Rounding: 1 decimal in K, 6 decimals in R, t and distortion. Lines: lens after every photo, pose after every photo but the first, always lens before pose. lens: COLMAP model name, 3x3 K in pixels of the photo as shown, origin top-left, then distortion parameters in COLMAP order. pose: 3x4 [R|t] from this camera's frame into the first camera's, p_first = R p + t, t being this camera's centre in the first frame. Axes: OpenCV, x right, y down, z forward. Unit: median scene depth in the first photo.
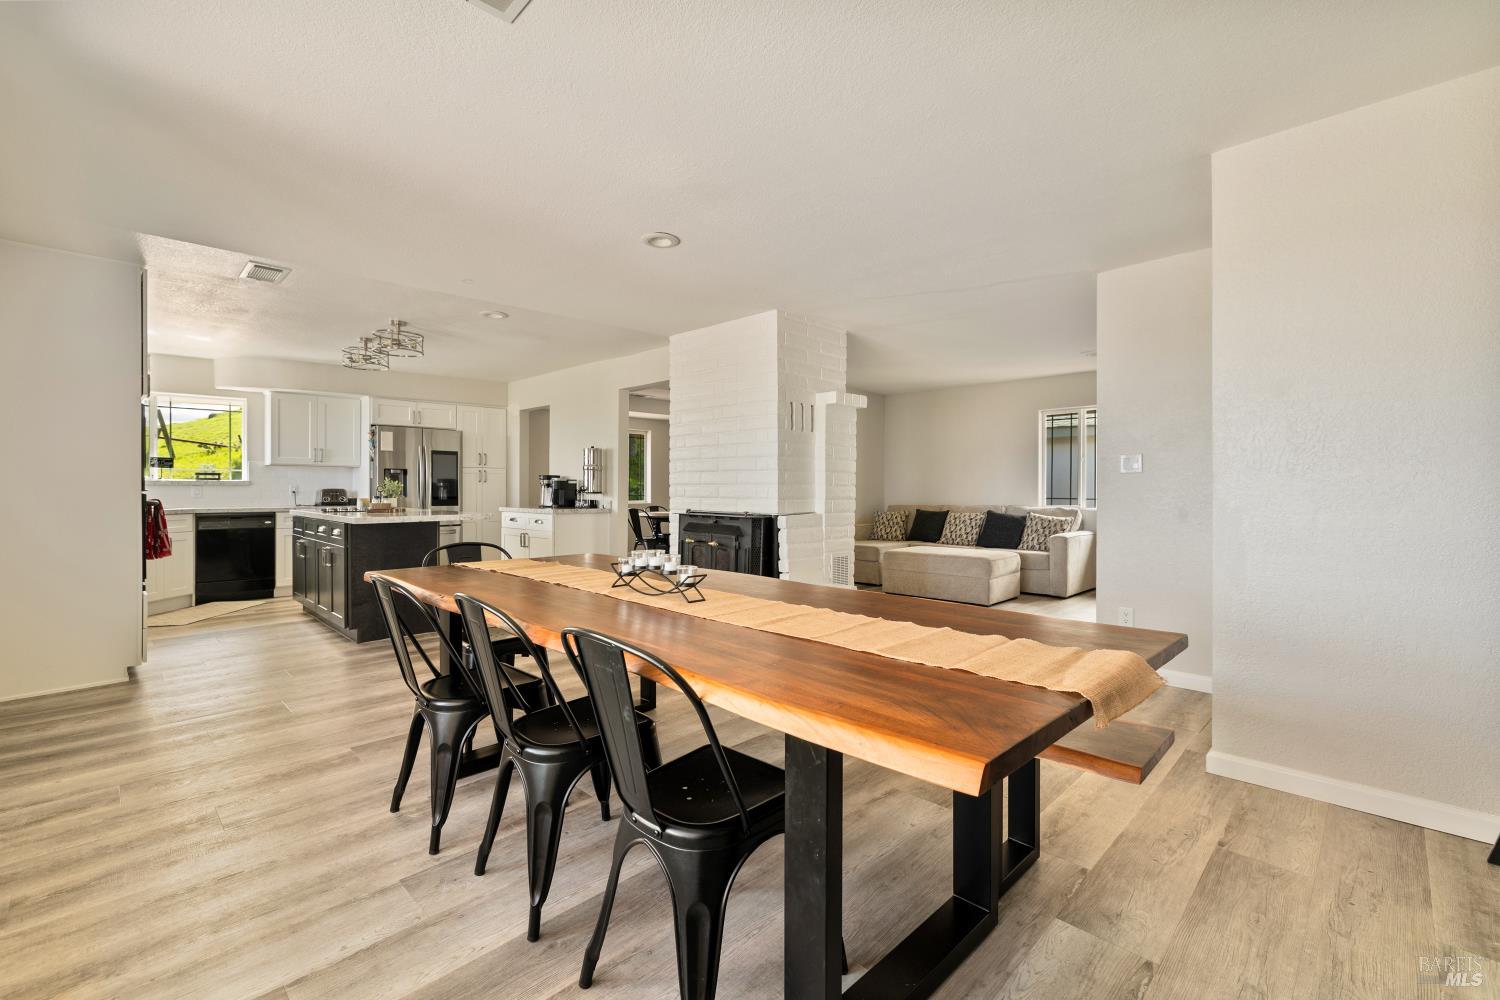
lens RADIAL K [[653.3, 0, 740.4], [0, 653.3, 492.1], [0, 0, 1]] dist [-0.000072, 0.000828]
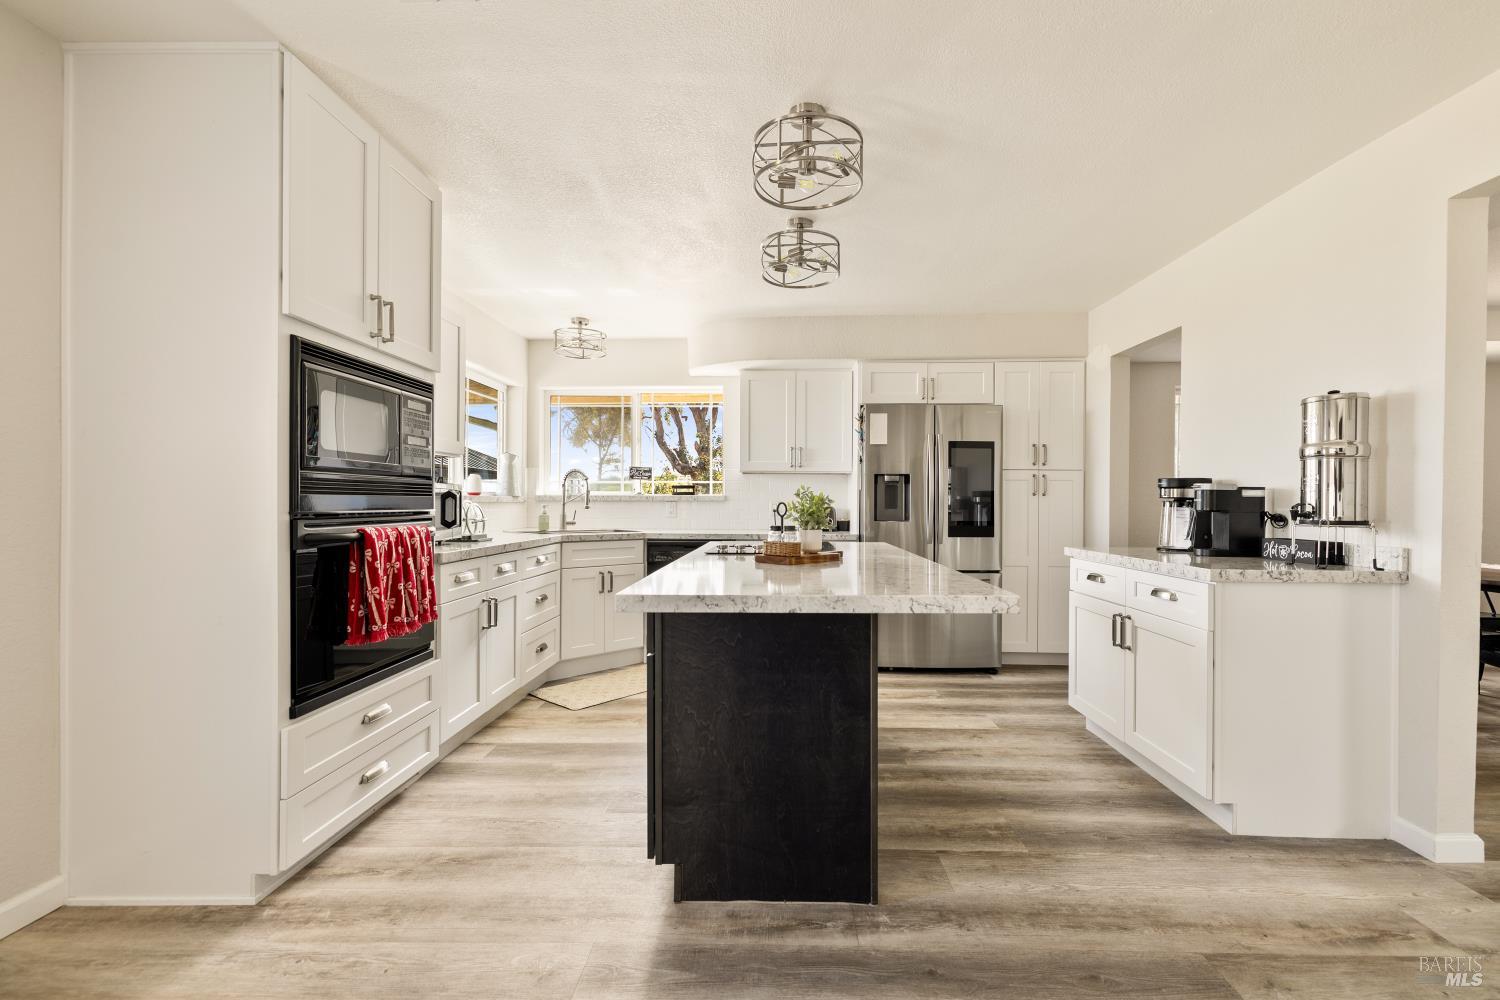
lens RADIAL K [[653.3, 0, 768.9], [0, 653.3, 505.0], [0, 0, 1]] dist [-0.000072, 0.000828]
pose [[0.693980, 0.004011, -0.719983, -0.181978], [-0.006161, 0.999981, -0.000367, -0.006496], [0.719968, 0.004690, 0.693991, 0.531889]]
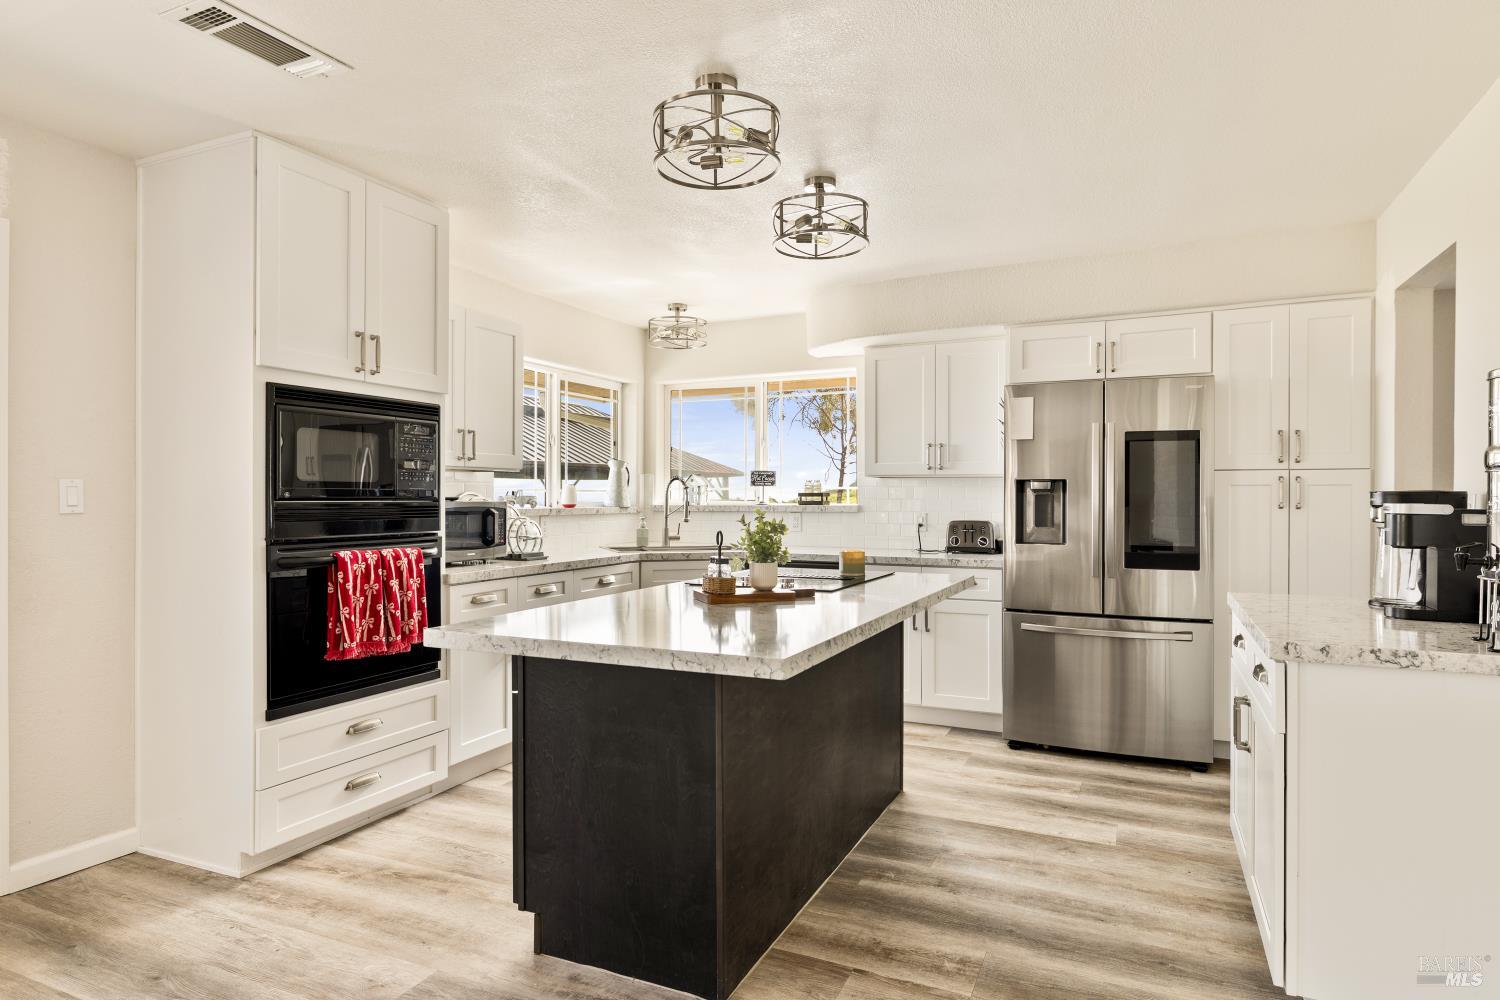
lens RADIAL K [[859.7, 0, 744.3], [0, 859.7, 500.6], [0, 0, 1]] dist [0.005876, -0.004580]
pose [[0.341459, 0.002016, -0.939895, -0.051899], [-0.004689, 0.999989, 0.000441, -0.022120], [0.939885, 0.004257, 0.341464, 0.655219]]
